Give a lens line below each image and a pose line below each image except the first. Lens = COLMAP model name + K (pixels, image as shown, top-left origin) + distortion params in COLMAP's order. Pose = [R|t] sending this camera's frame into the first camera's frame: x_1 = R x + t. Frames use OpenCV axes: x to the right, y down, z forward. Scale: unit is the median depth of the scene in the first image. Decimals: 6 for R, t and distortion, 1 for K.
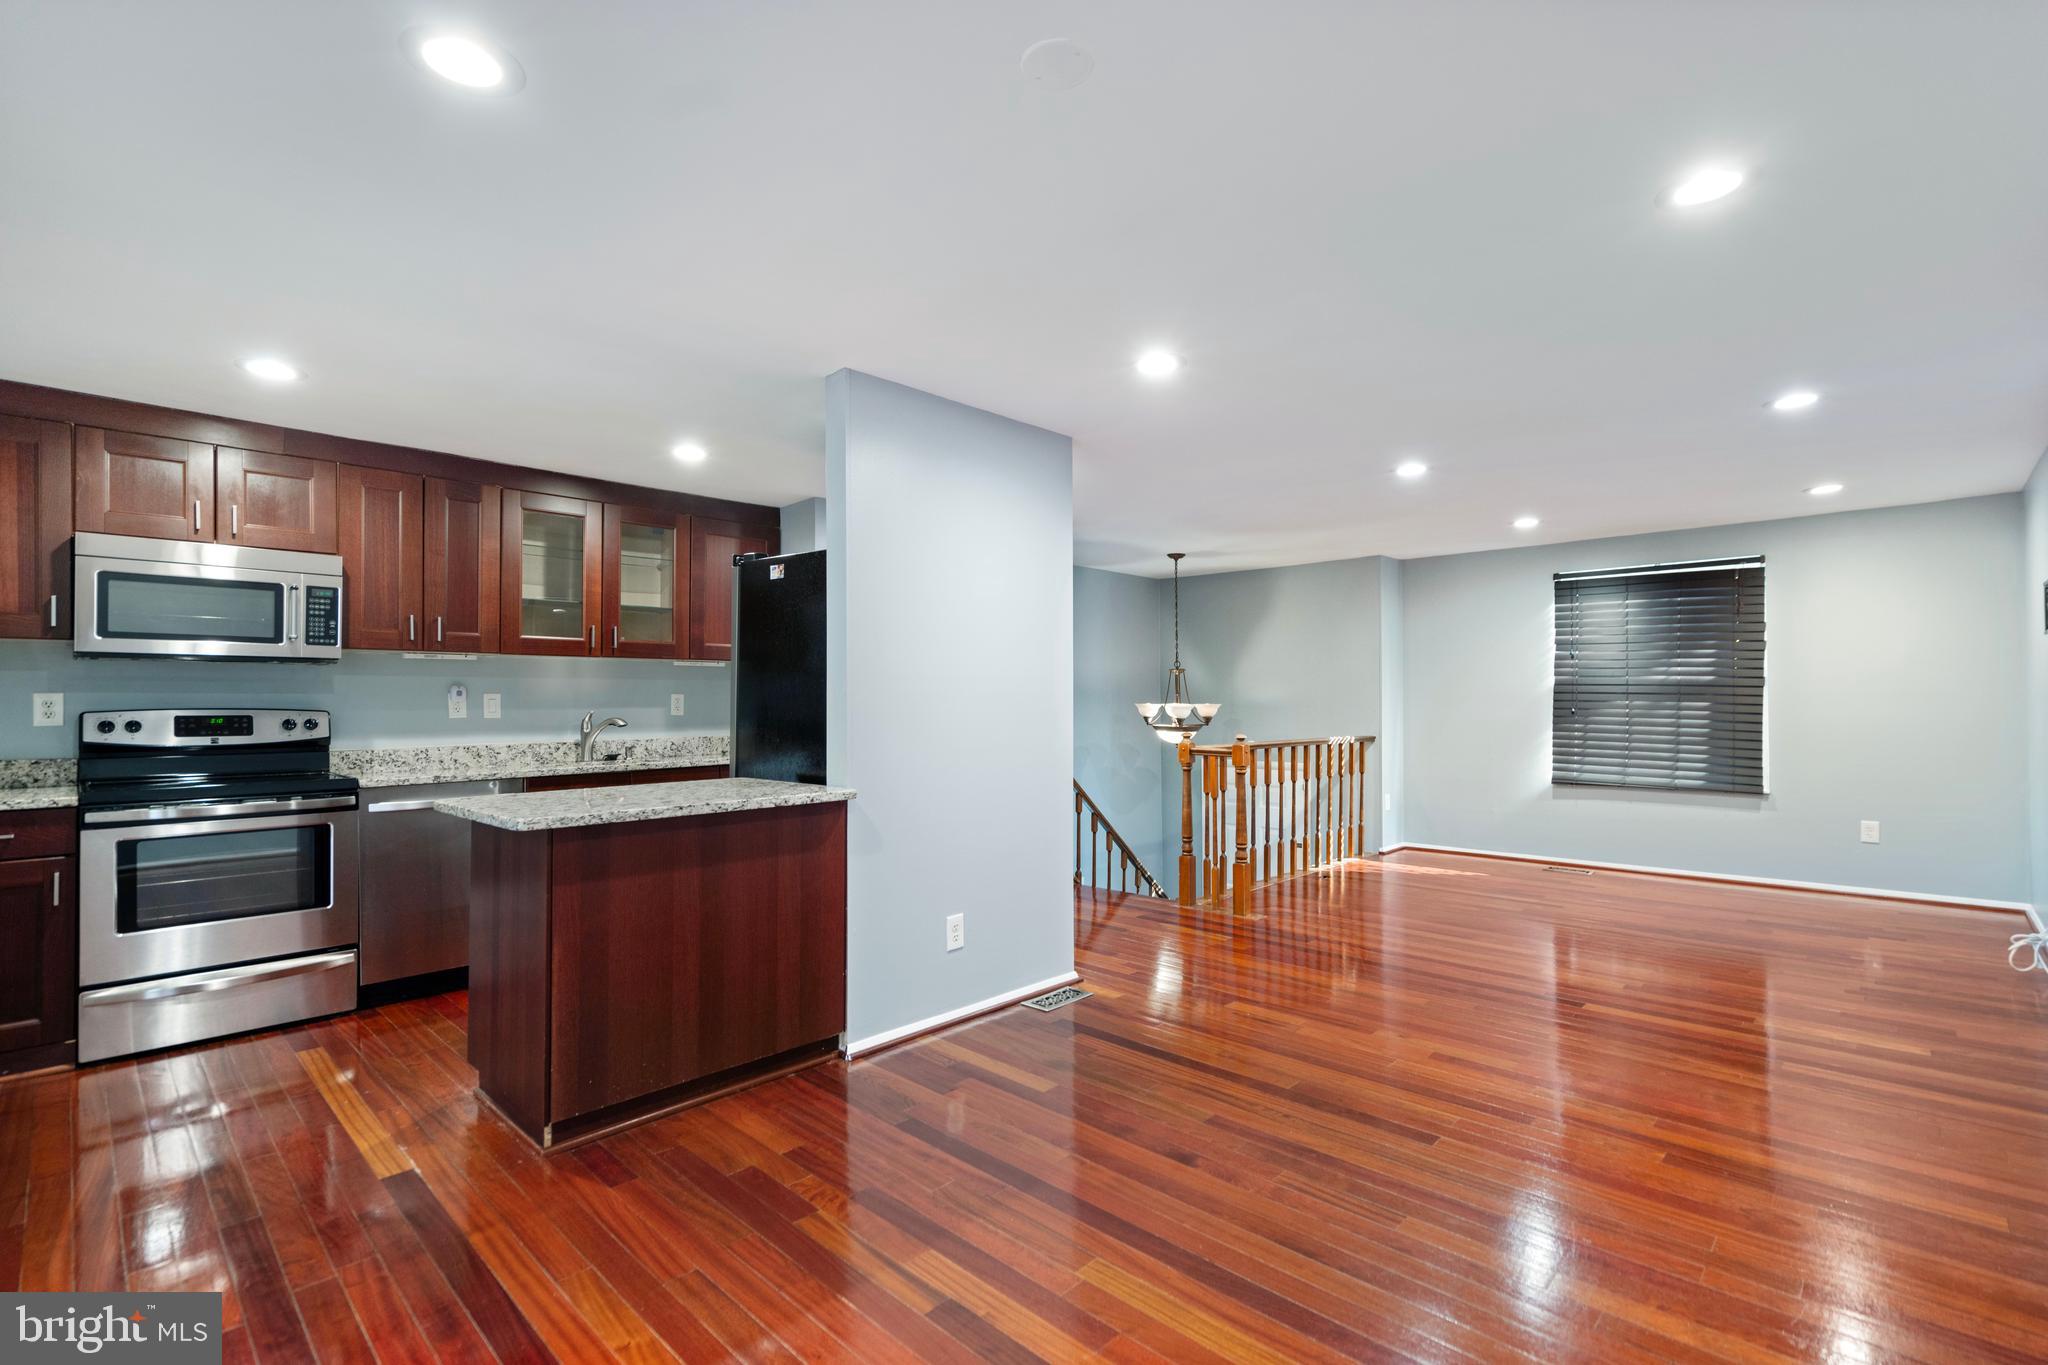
lens RADIAL K [[923.5, 0, 1019.0], [0, 923.5, 692.0], [0, 0, 1]] dist [-0.001810, 0.000209]
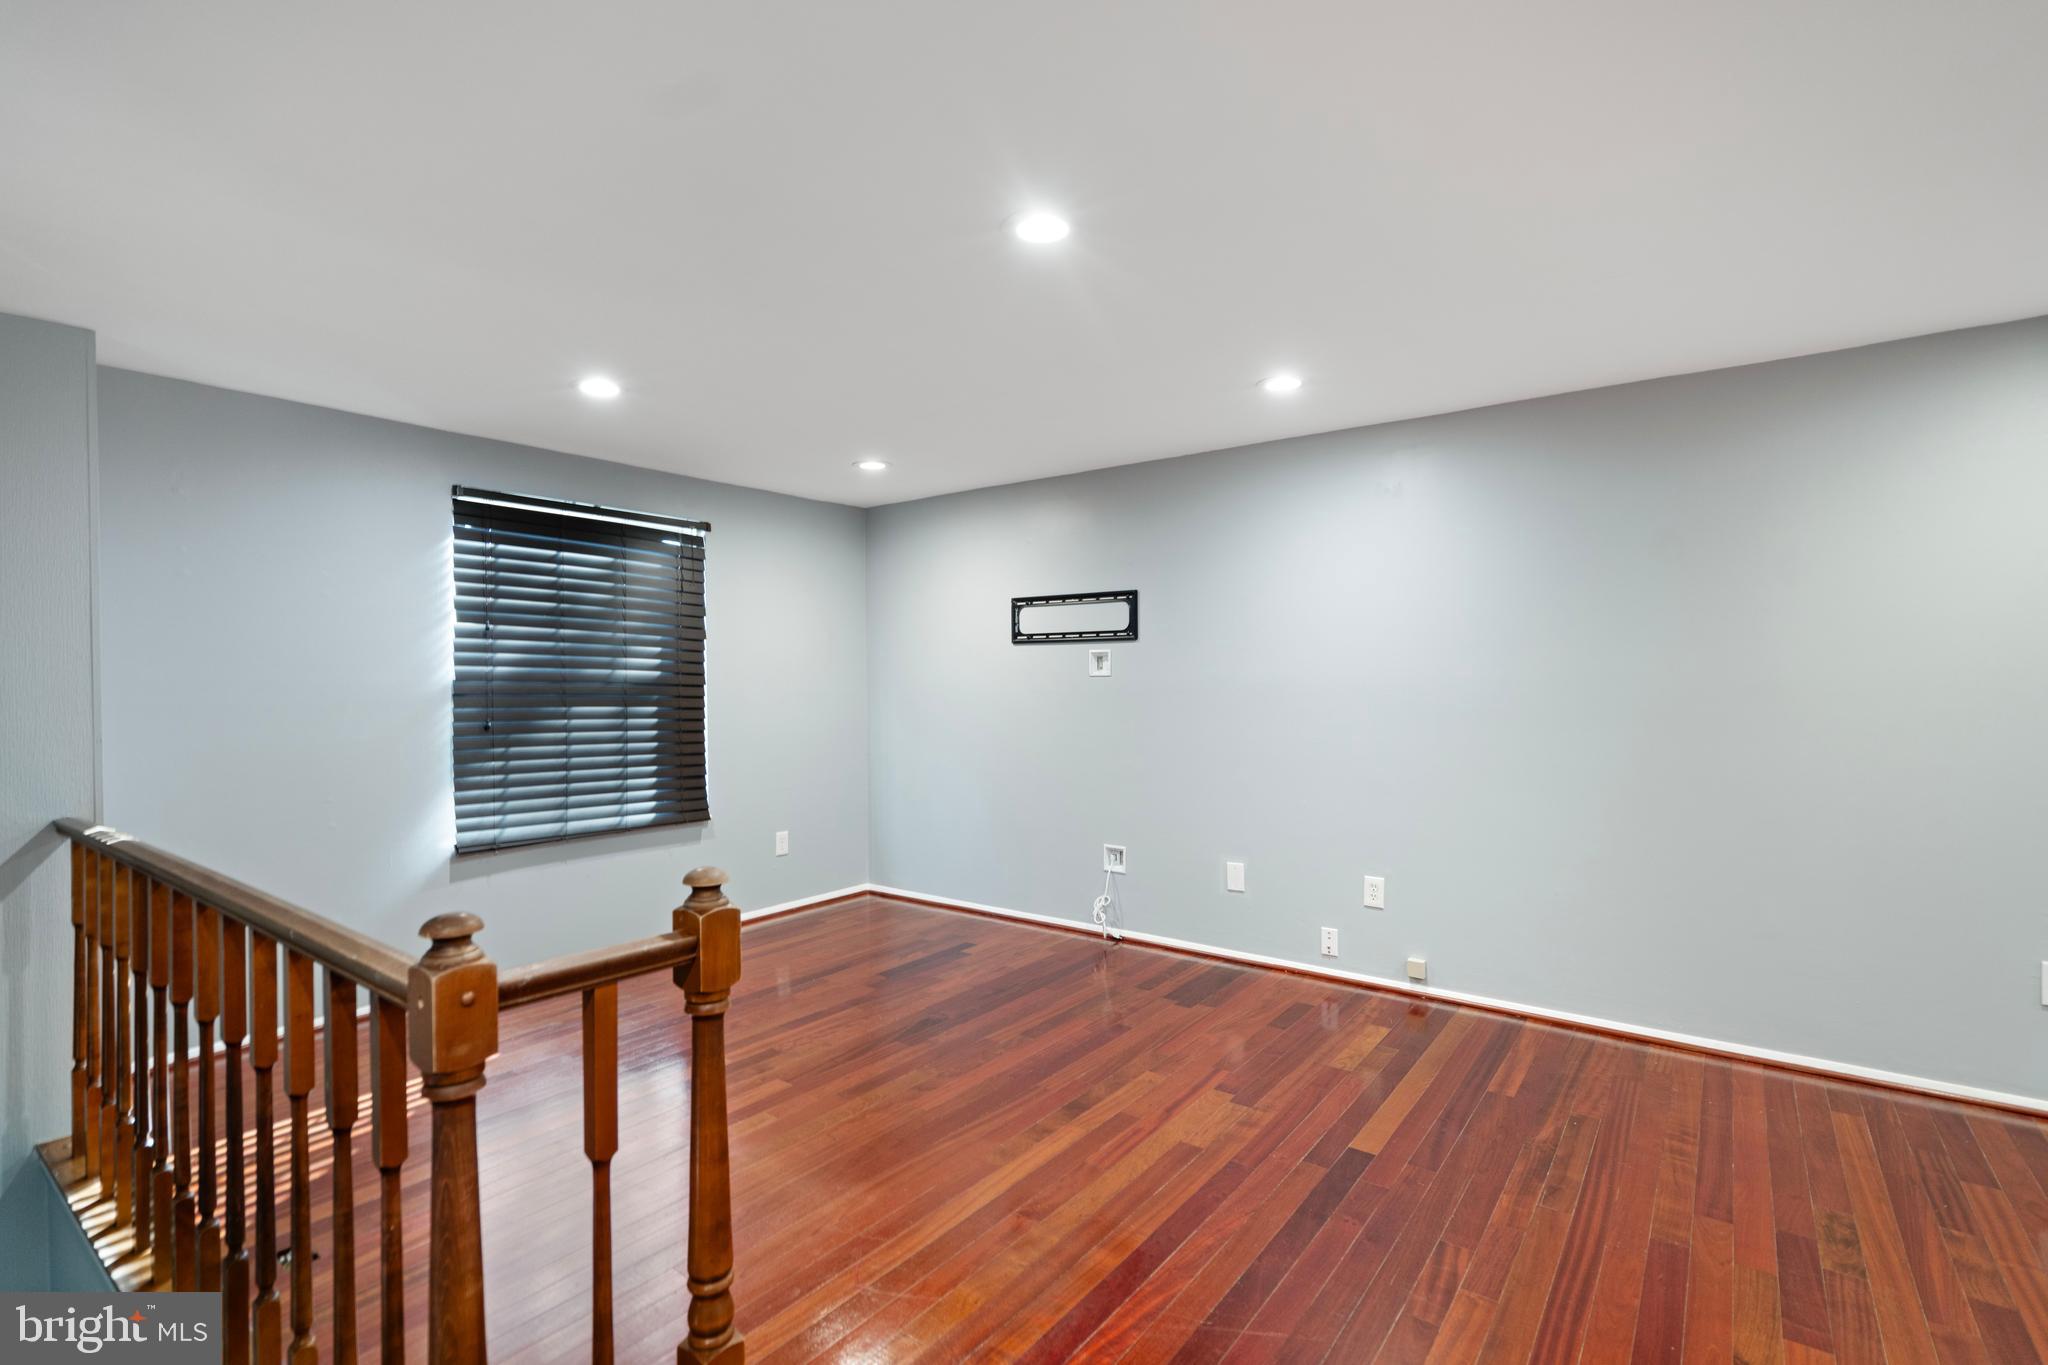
lens RADIAL K [[922.8, 0, 1031.9], [0, 922.8, 680.7], [0, 0, 1]] dist [-0.048127, 0.019752]
pose [[-0.120329, 0.001900, 0.992732, -0.022145], [-0.004437, 0.999987, -0.002452, -0.010318], [-0.992724, -0.004700, -0.120319, 0.905840]]
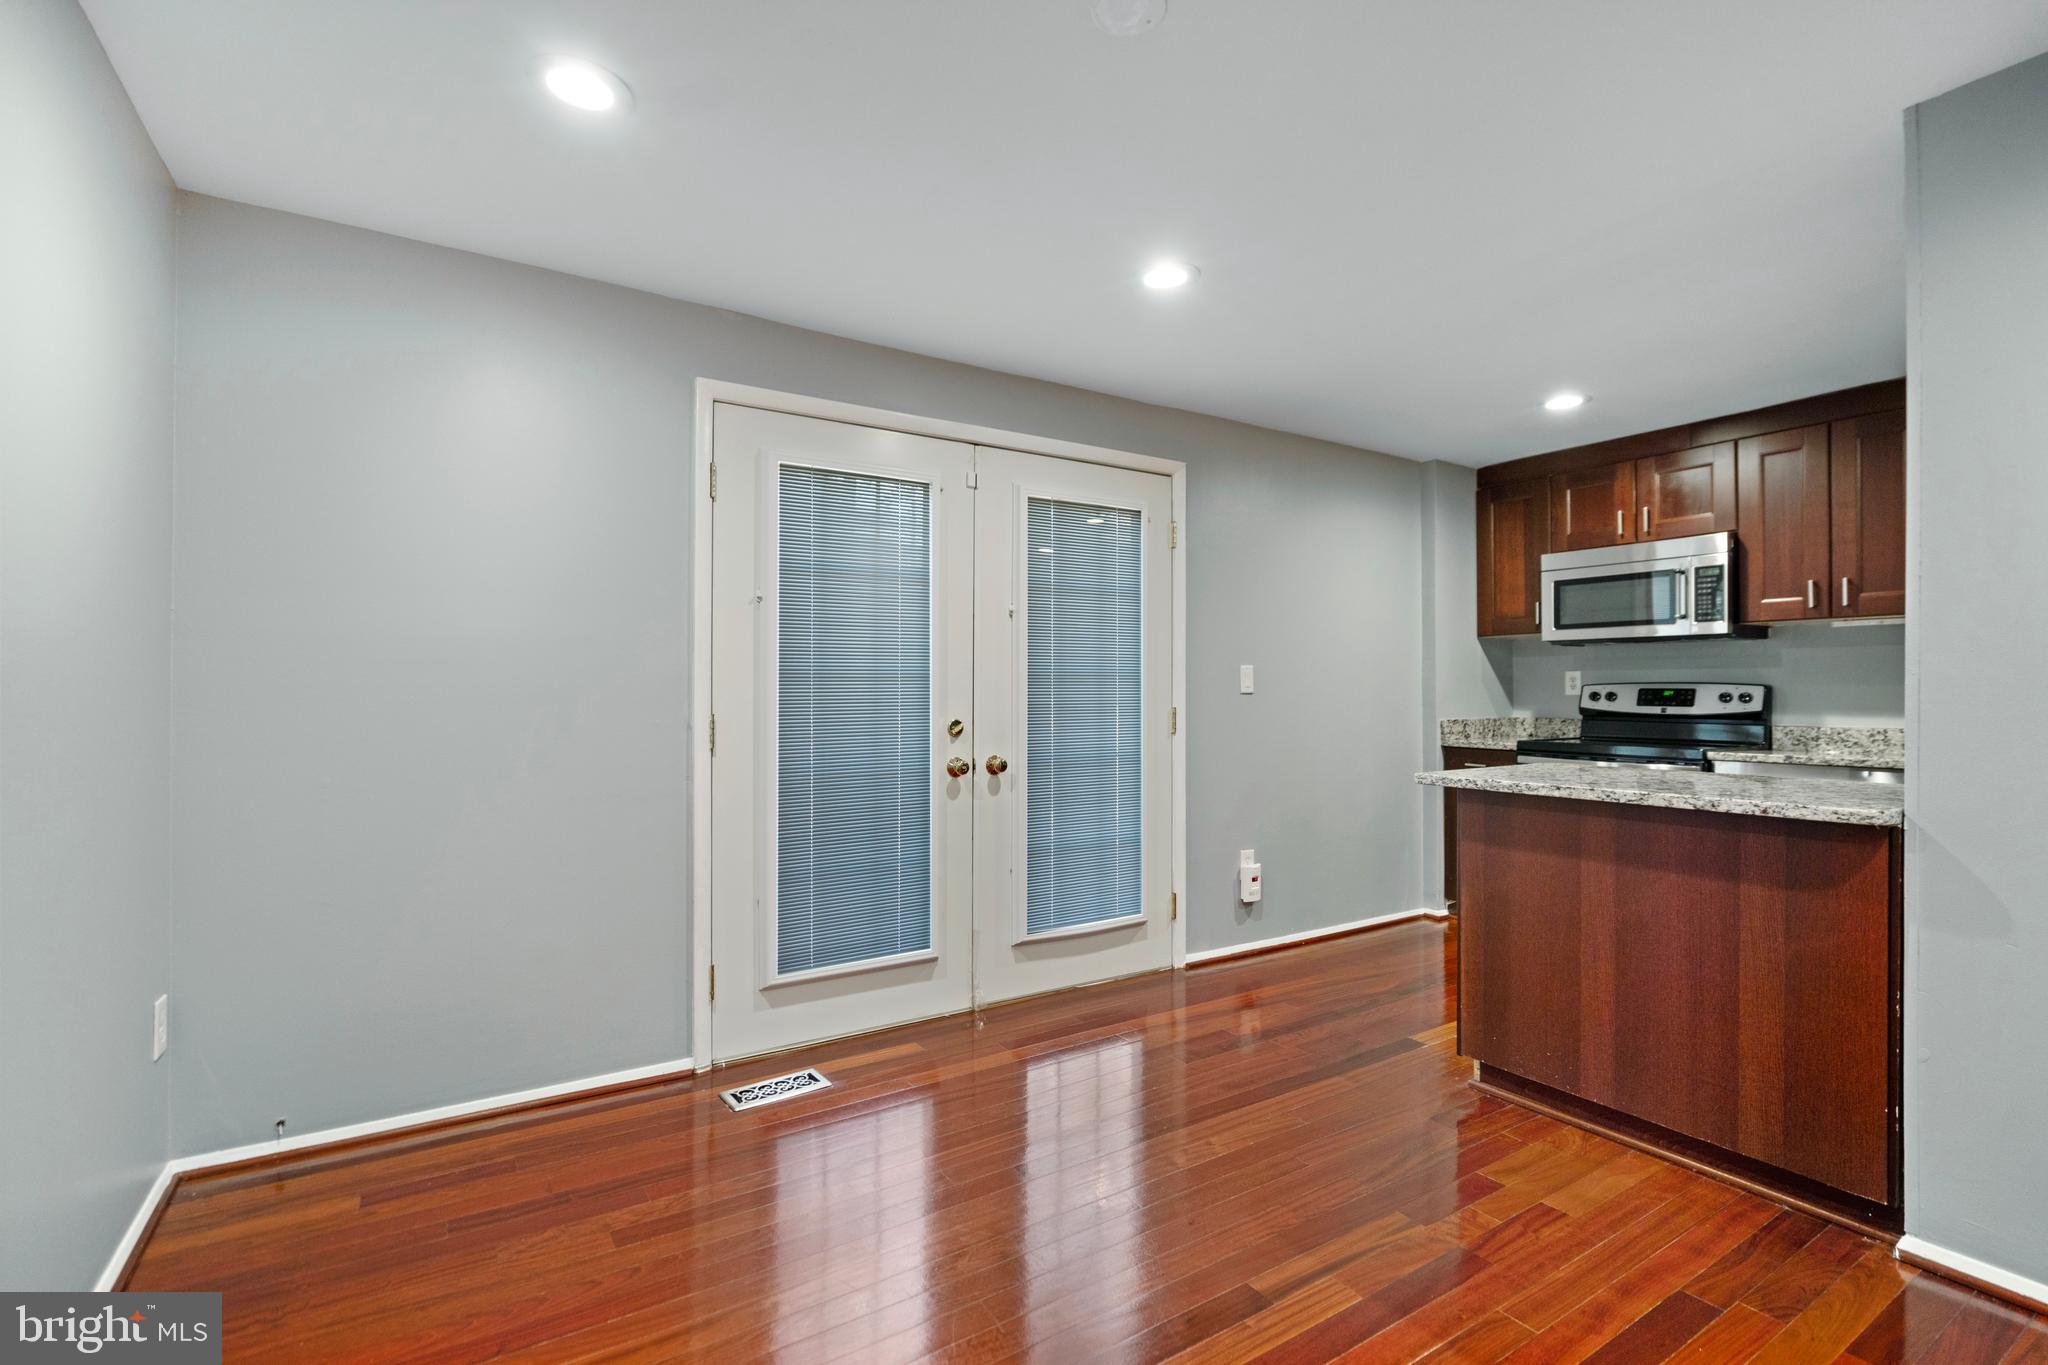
lens RADIAL K [[928.6, 0, 1017.6], [0, 928.6, 684.1], [0, 0, 1]] dist [-0.004331, 0.000691]
pose [[-0.236363, -0.000333, -0.971665, 0.314731], [0.013012, 0.999909, -0.003507, 0.009462], [0.971578, -0.013472, -0.236337, 0.340202]]
